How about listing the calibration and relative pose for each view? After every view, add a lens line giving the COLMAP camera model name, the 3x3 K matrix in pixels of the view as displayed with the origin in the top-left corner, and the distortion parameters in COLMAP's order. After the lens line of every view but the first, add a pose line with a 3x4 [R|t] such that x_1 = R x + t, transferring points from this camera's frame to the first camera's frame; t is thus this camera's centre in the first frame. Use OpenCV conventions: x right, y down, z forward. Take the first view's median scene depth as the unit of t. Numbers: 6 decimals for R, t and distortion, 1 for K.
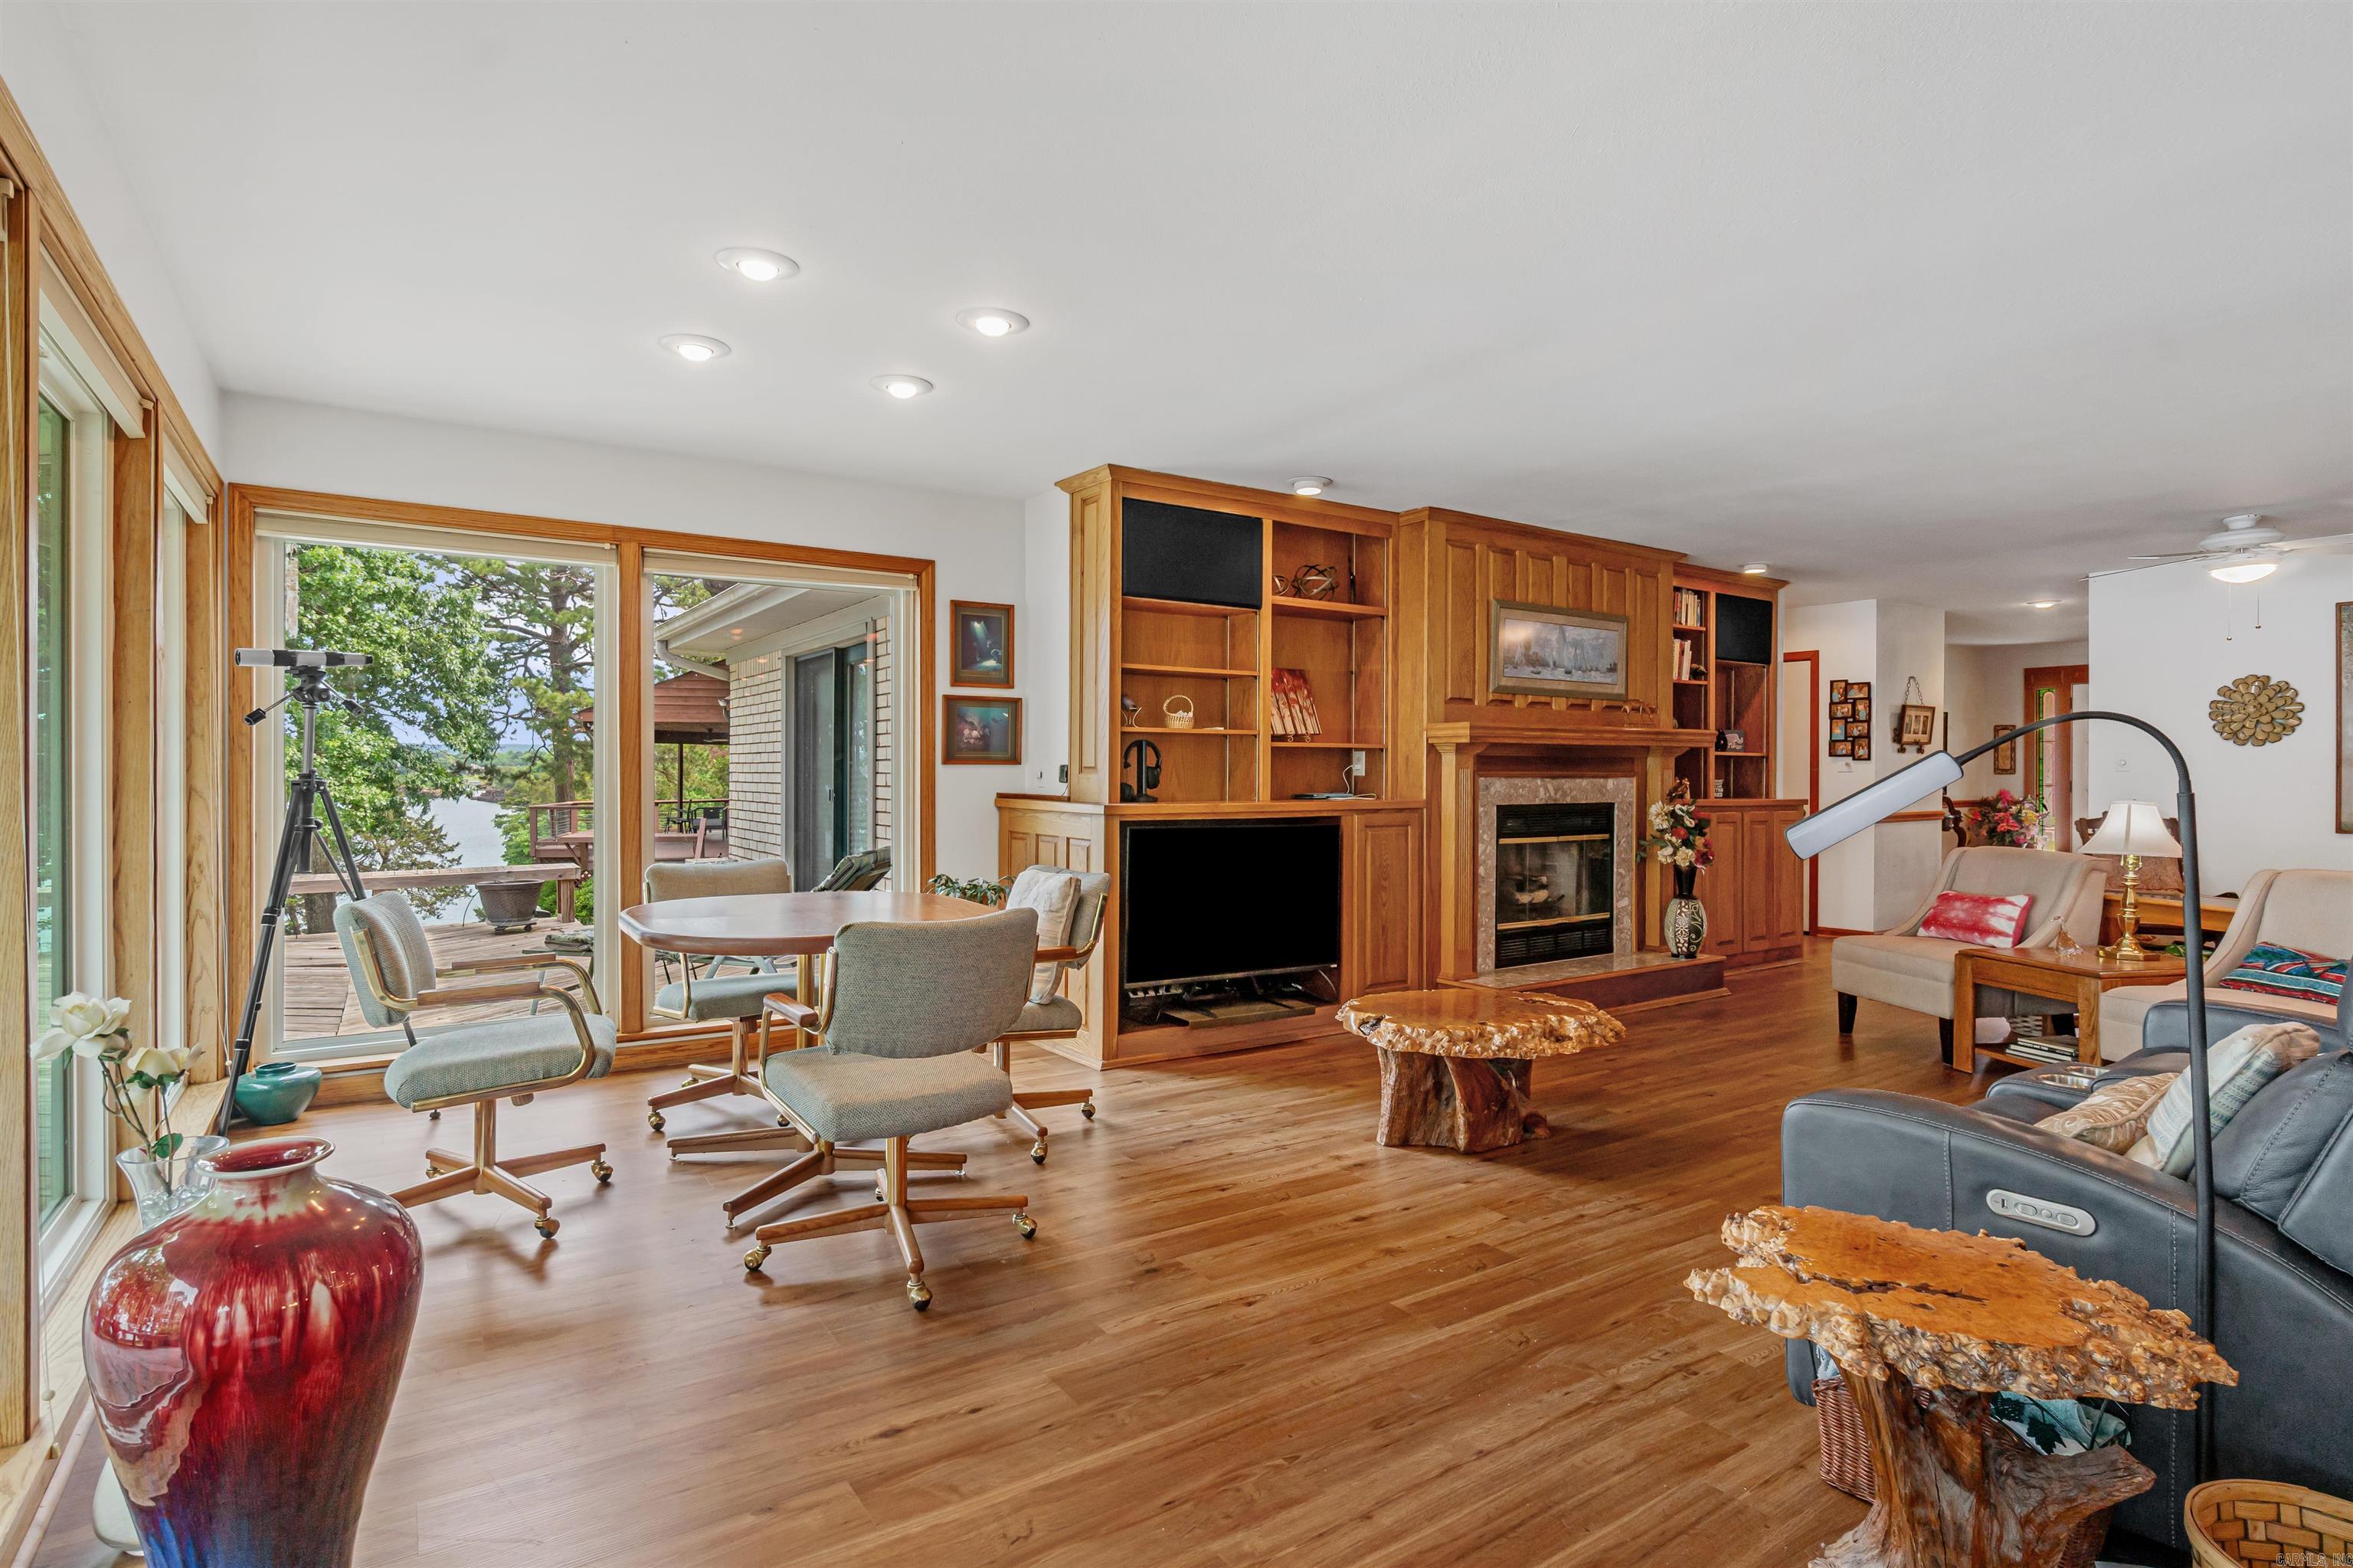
lens RADIAL K [[1181.6, 0, 1176.5], [0, 1181.6, 784.0], [0, 0, 1]] dist [-0.001218, -0.000452]
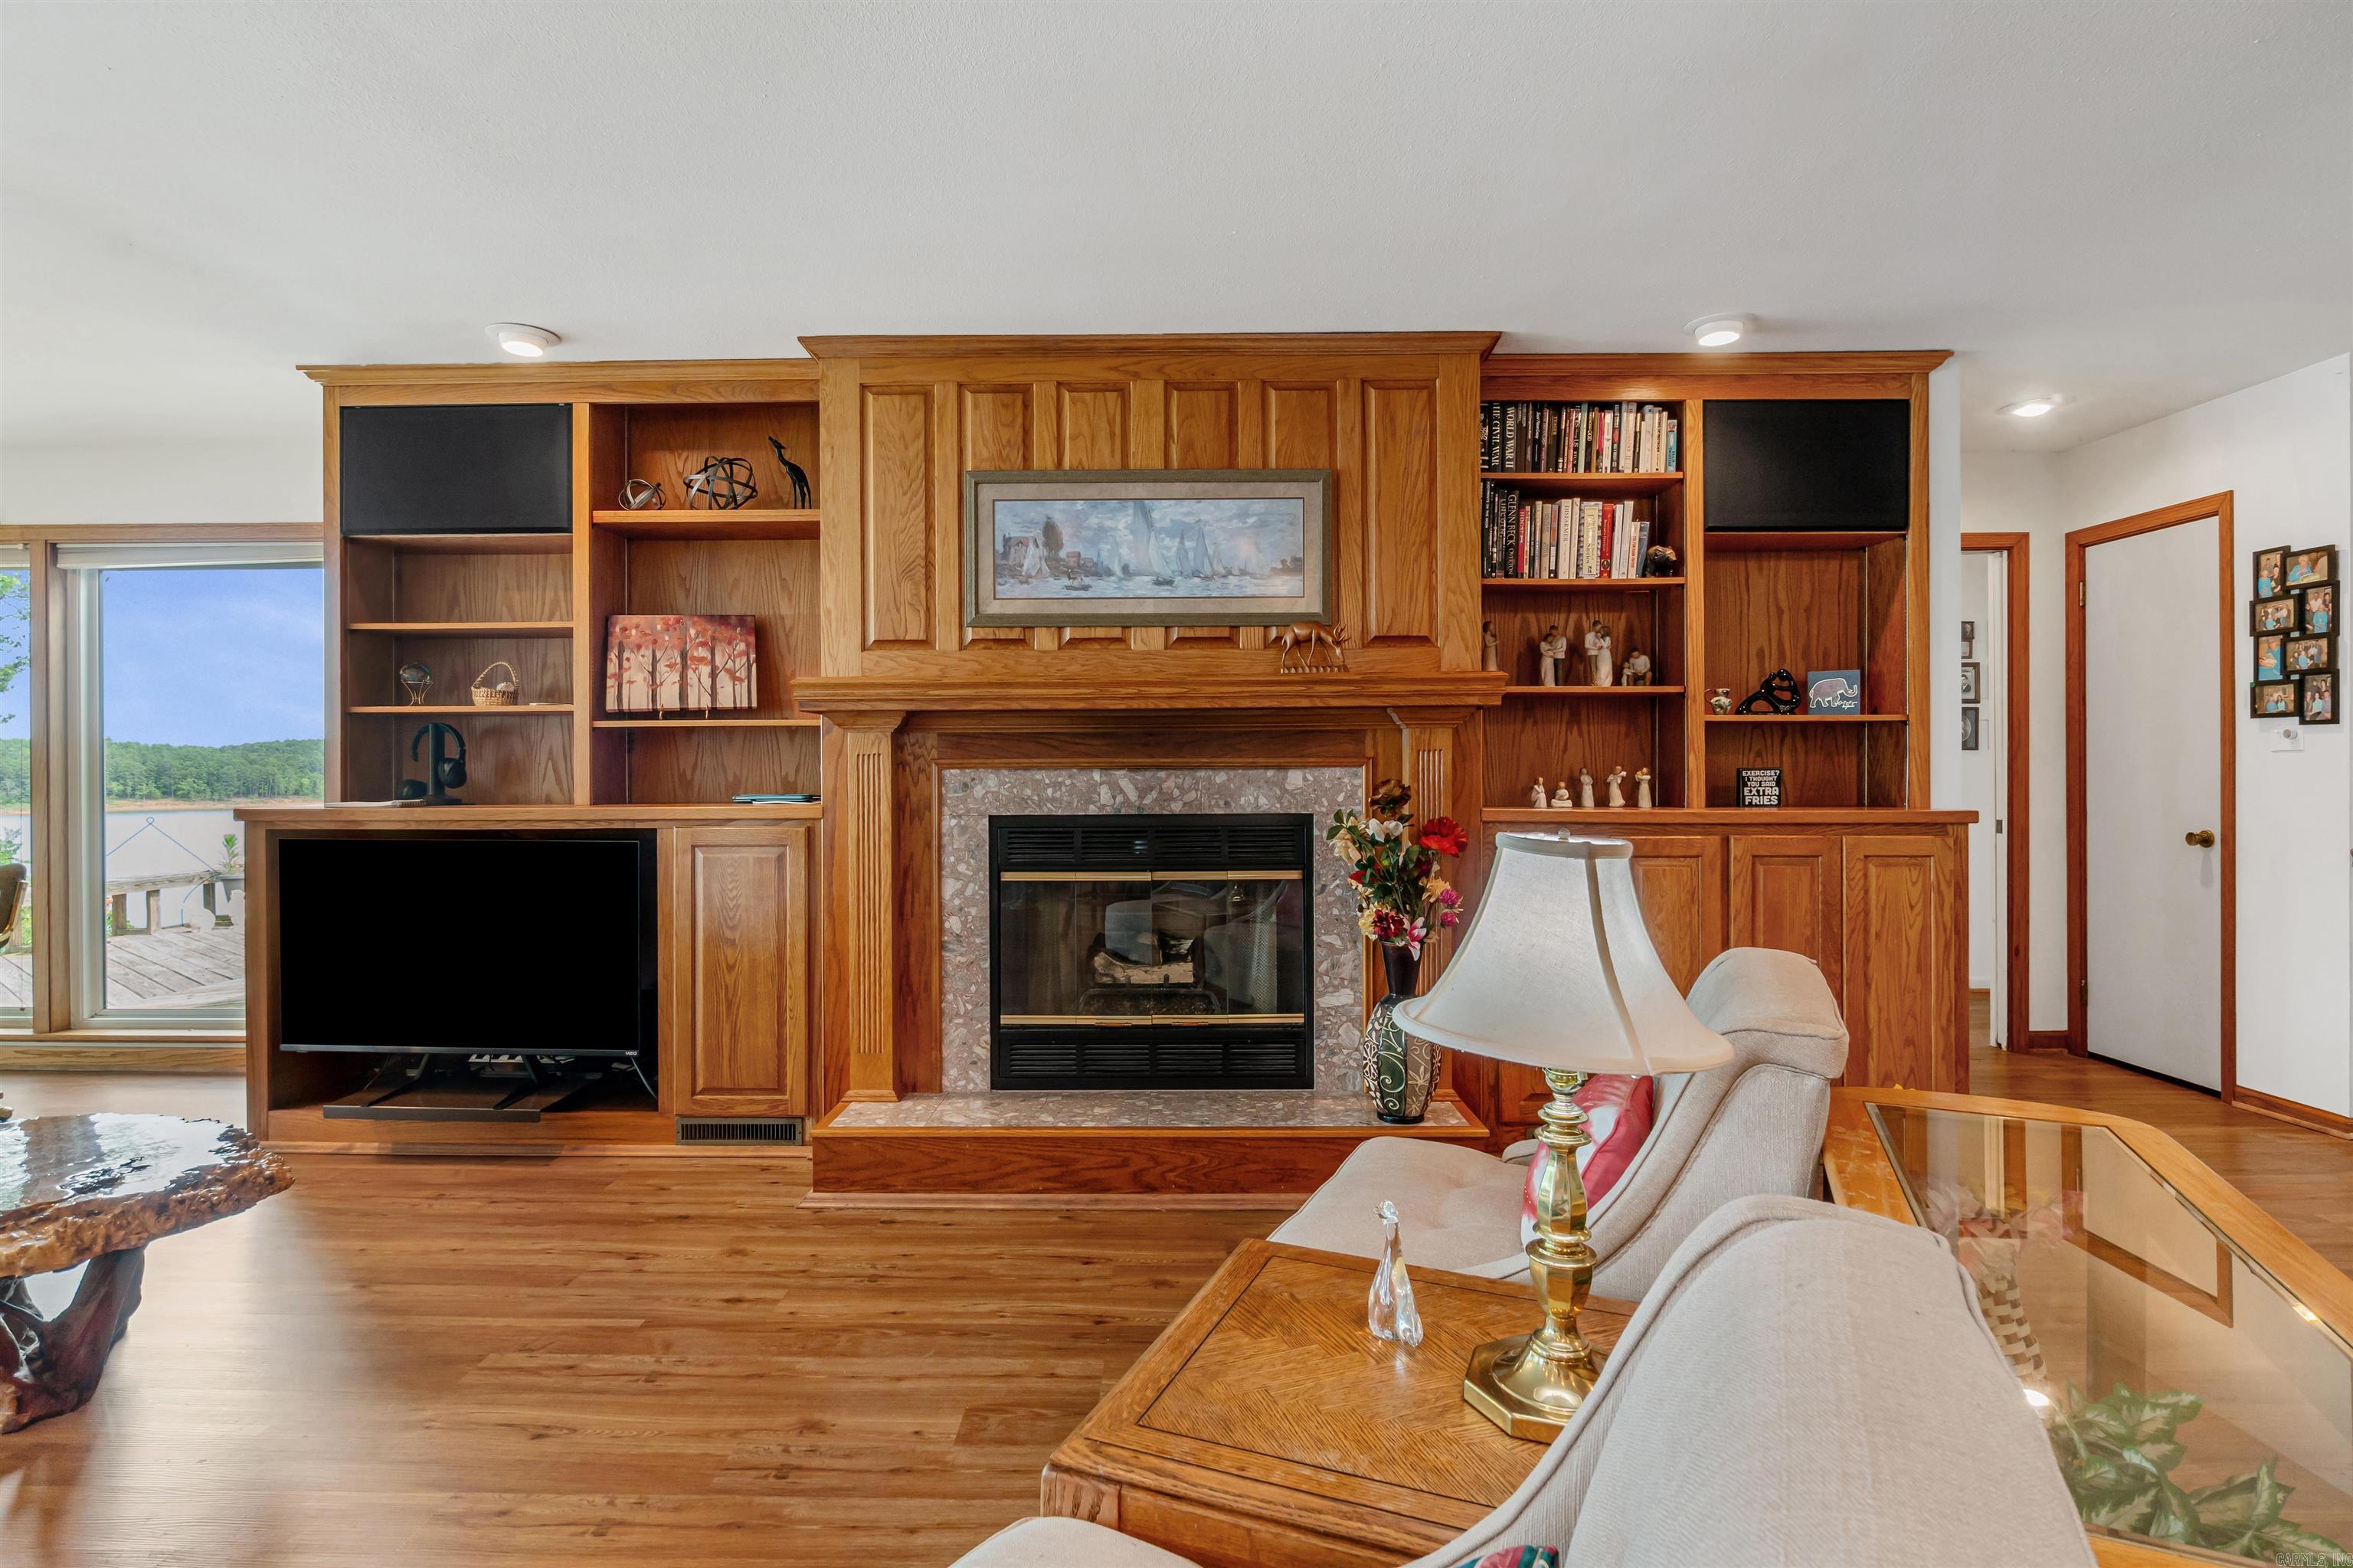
lens RADIAL K [[1186.5, 0, 1158.2], [0, 1186.5, 771.7], [0, 0, 1]] dist [-0.003282, -0.000390]
pose [[0.820571, -0.006434, -0.571508, 0.690892], [0.001955, 0.999962, -0.008450, 0.001050], [0.571541, 0.005817, 0.820553, 0.563078]]
